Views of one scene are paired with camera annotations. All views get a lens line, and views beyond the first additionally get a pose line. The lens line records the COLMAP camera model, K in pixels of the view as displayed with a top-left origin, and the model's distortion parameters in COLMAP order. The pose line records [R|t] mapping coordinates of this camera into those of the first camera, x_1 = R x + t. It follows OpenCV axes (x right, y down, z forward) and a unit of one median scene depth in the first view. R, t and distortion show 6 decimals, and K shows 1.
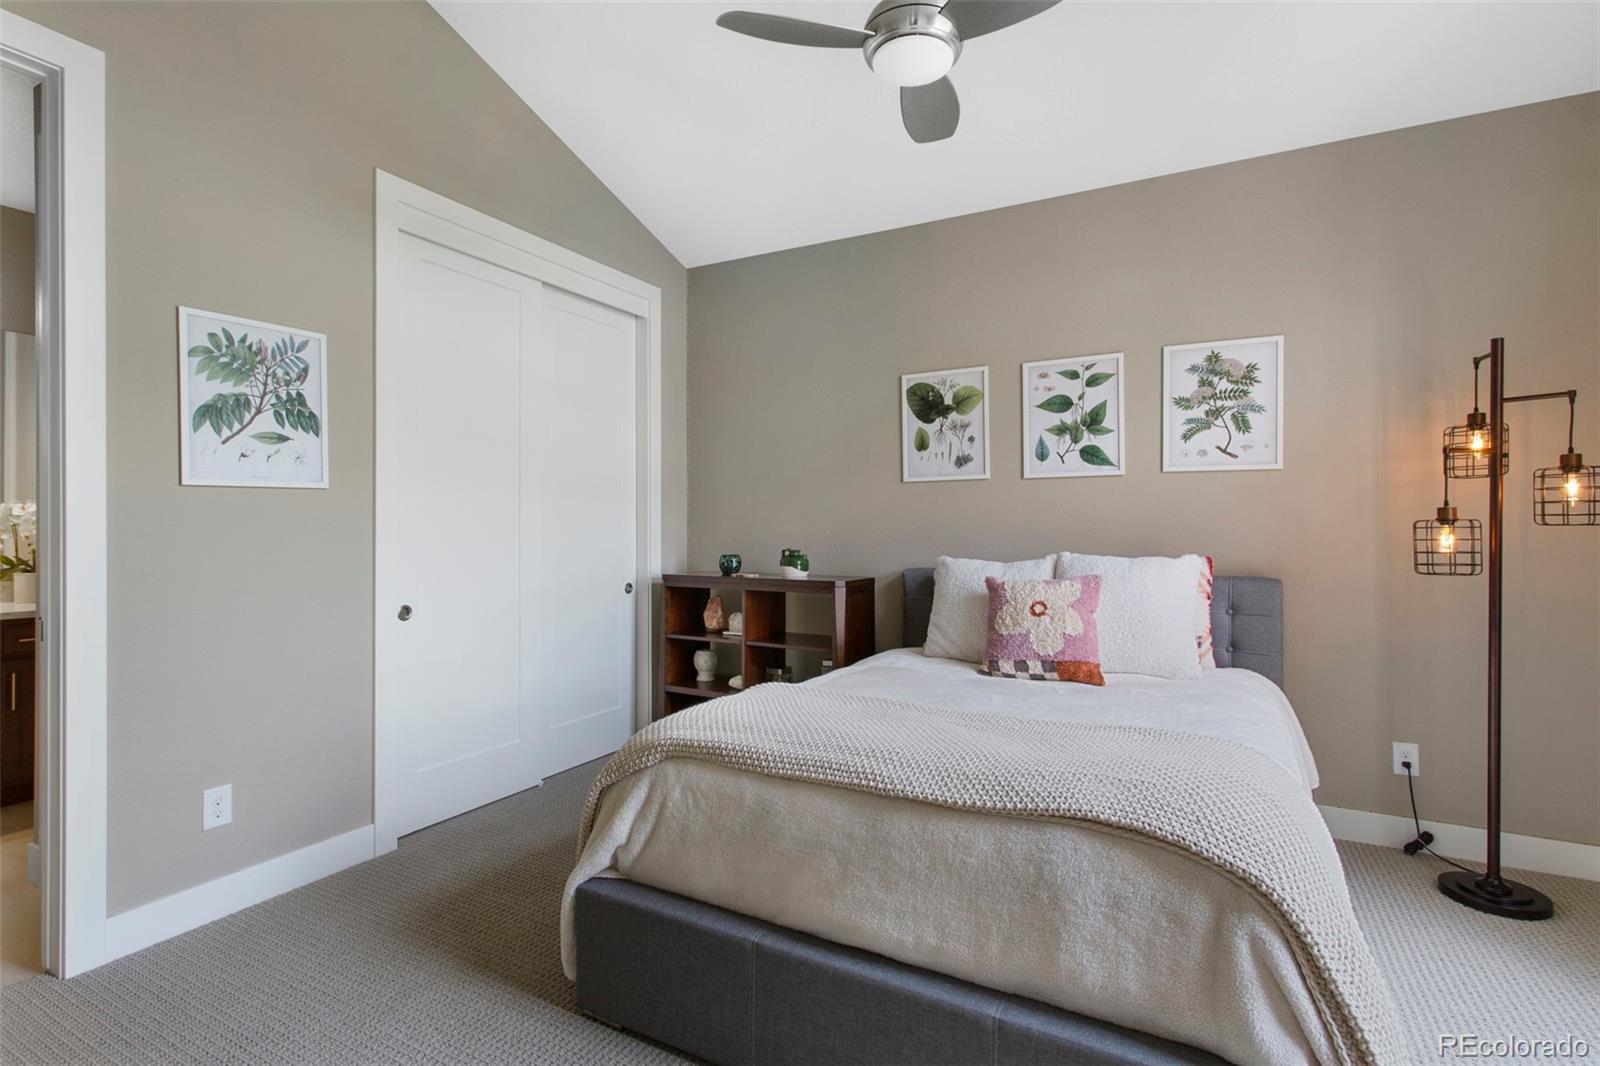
lens RADIAL K [[767.5, 0, 788.4], [0, 767.5, 530.9], [0, 0, 1]] dist [0.001089, 0.000471]
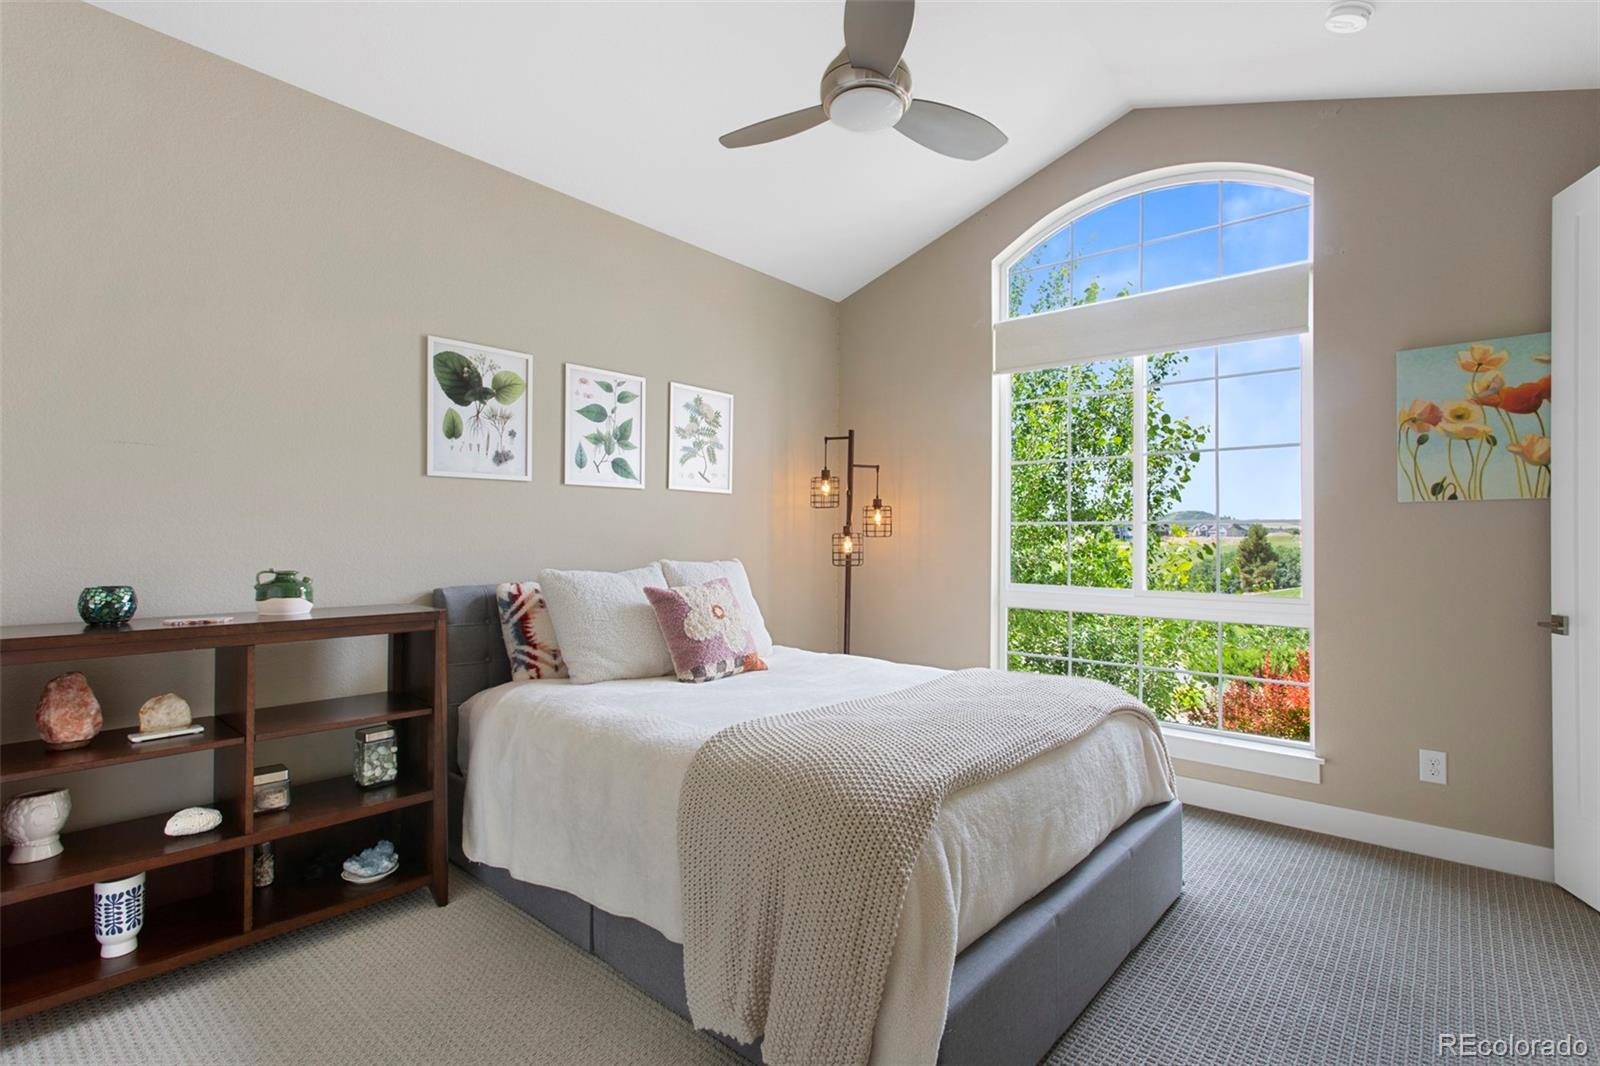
lens RADIAL K [[767.5, 0, 788.4], [0, 767.5, 530.9], [0, 0, 1]] dist [0.001089, 0.000471]
pose [[0.211011, 0.009677, 0.977436, -0.581318], [-0.001251, 0.999953, -0.009630, -0.002143], [-0.977483, 0.000810, 0.211013, 0.549777]]
